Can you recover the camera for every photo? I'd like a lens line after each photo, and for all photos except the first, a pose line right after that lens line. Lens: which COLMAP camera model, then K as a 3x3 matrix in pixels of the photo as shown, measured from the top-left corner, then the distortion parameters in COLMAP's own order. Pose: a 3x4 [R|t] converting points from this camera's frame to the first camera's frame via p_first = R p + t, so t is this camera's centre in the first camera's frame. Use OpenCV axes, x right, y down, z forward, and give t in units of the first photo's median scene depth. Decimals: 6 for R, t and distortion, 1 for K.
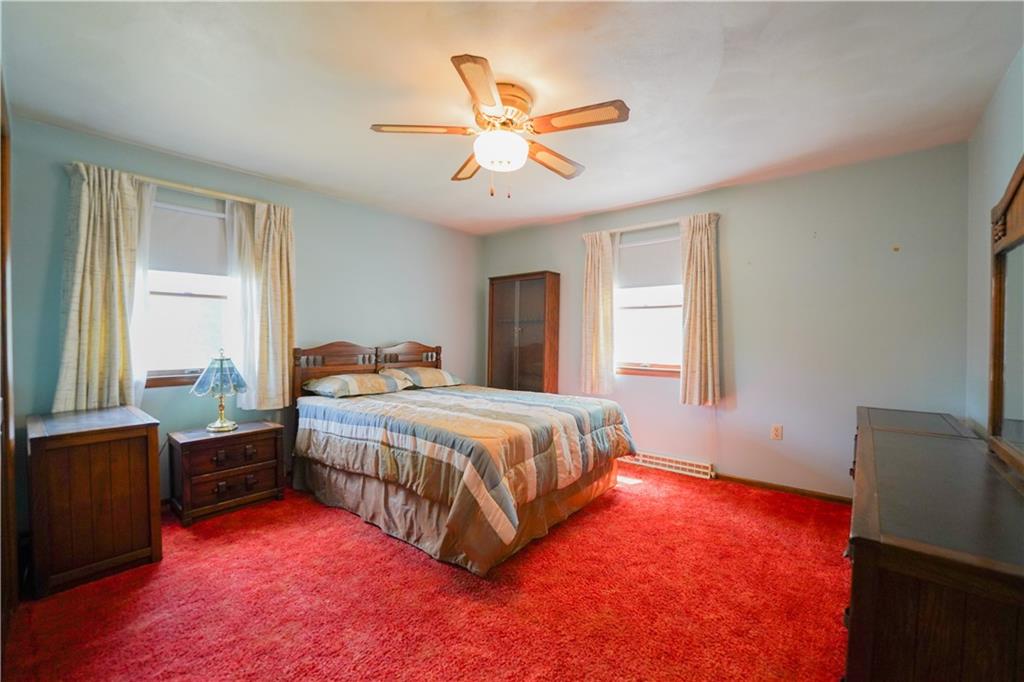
lens RADIAL K [[427.6, 0, 517.2], [0, 427.6, 343.2], [0, 0, 1]] dist [-0.030350, 0.003552]
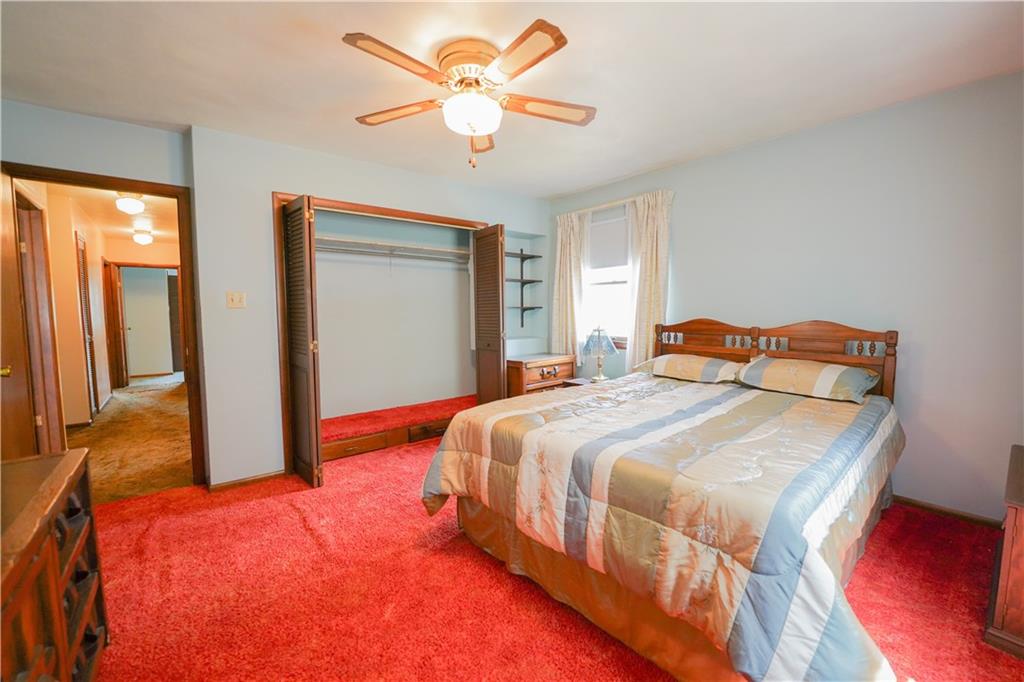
lens RADIAL K [[427.6, 0, 515.1], [0, 427.6, 342.7], [0, 0, 1]] dist [-0.030350, 0.003552]
pose [[-0.201750, 0.070947, -0.976864, 0.665133], [-0.010924, 0.997148, 0.074676, -0.019760], [0.979376, 0.025737, -0.200400, 0.967119]]
